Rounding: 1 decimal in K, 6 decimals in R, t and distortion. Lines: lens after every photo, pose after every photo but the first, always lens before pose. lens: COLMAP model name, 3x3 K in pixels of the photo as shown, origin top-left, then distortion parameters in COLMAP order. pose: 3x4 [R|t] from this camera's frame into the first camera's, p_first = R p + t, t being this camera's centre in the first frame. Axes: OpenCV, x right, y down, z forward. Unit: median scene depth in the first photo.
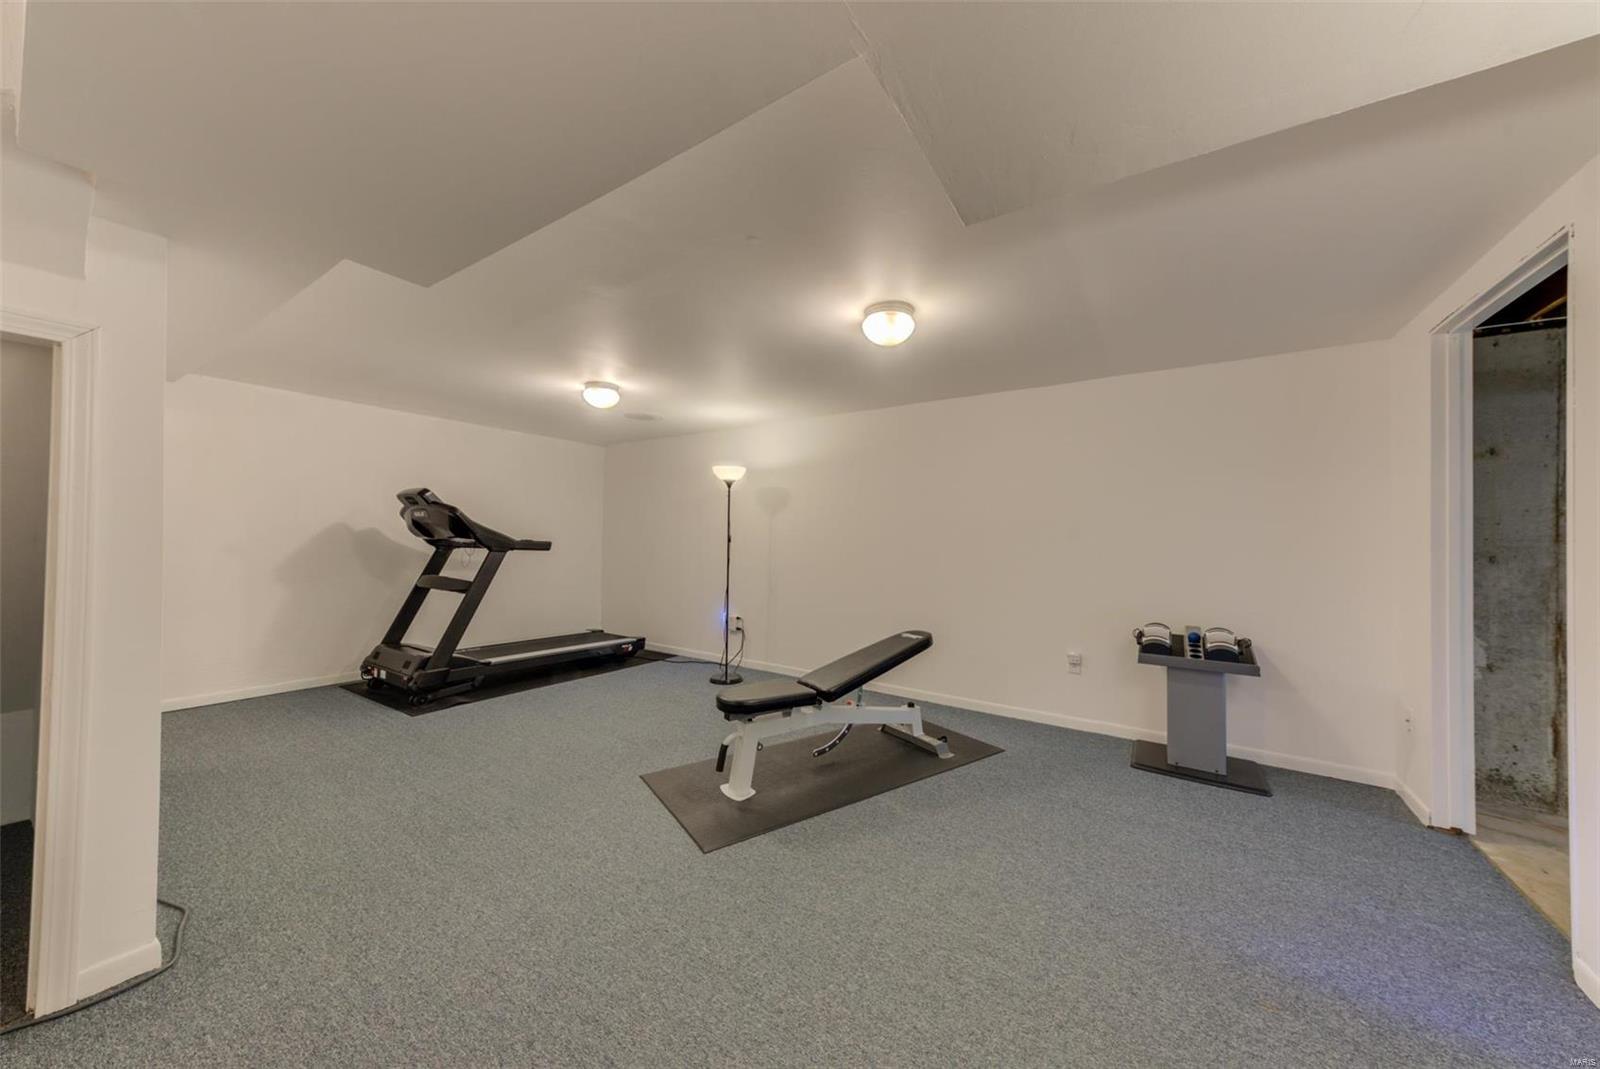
lens RADIAL K [[539.9, 0, 798.4], [0, 539.9, 535.1], [0, 0, 1]] dist [0.015865, -0.000175]
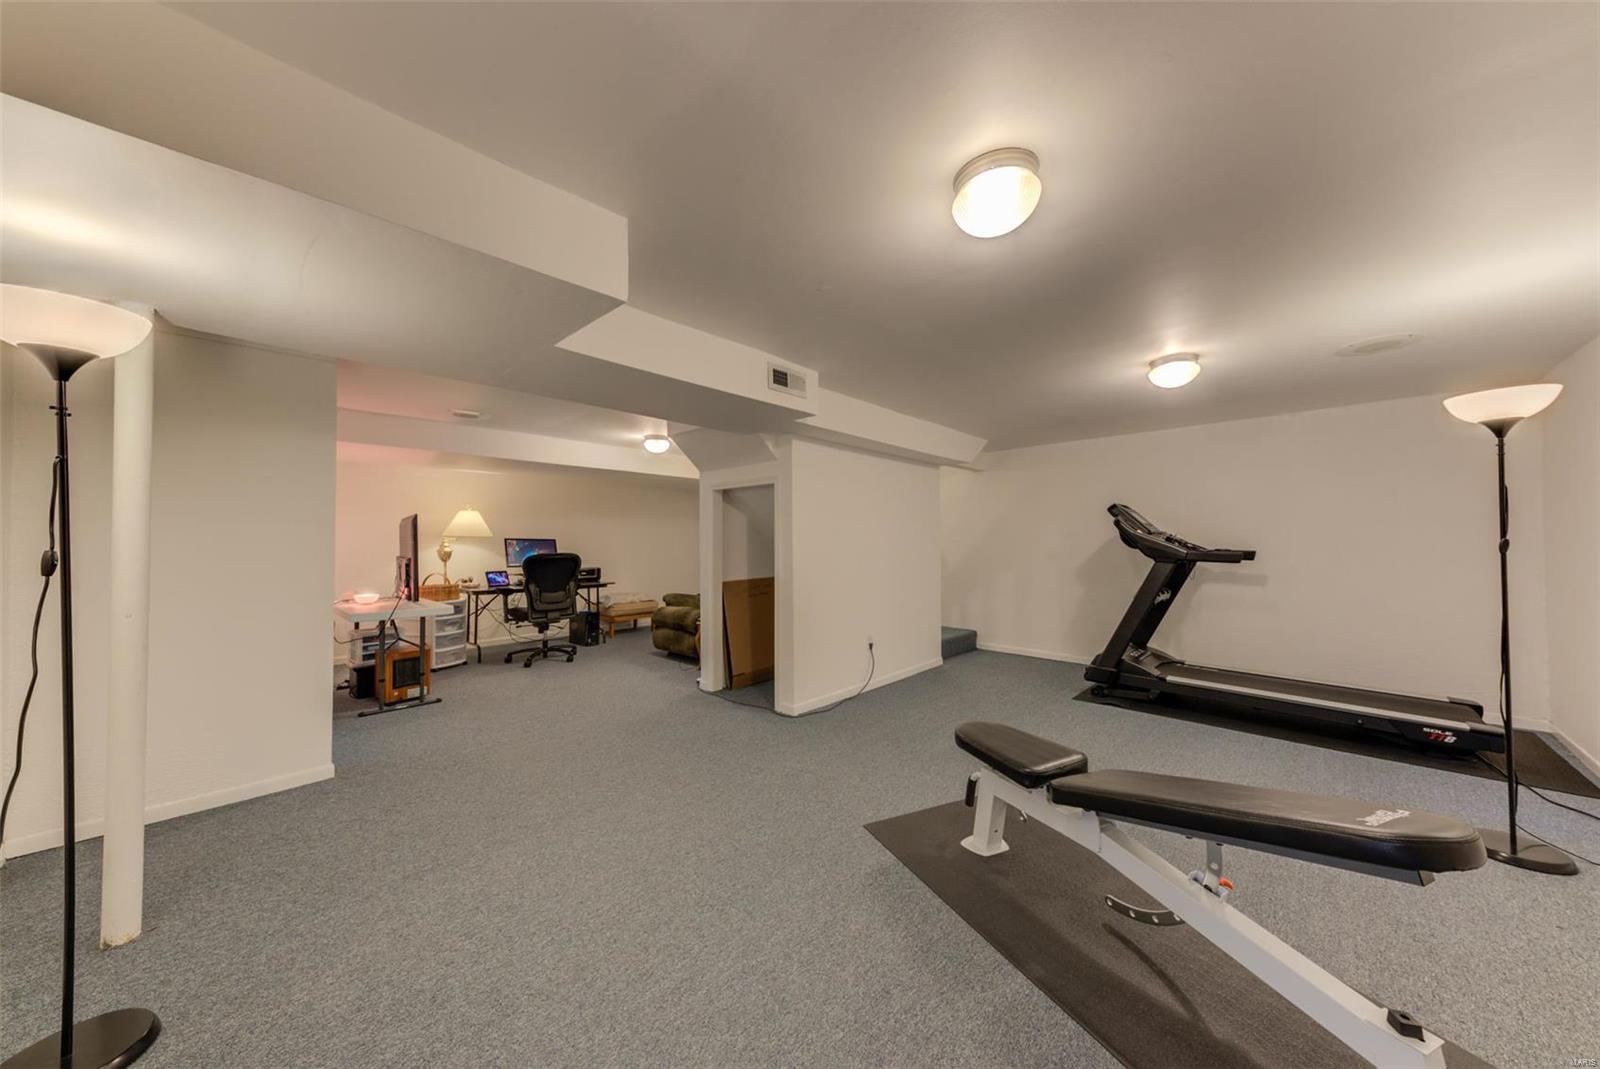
lens RADIAL K [[539.9, 0, 798.4], [0, 539.9, 535.1], [0, 0, 1]] dist [0.015865, -0.000175]
pose [[-0.172386, -0.031046, -0.984540, 0.539592], [0.008339, 0.999421, -0.032975, 0.009830], [0.984994, -0.013895, -0.172028, 0.589104]]
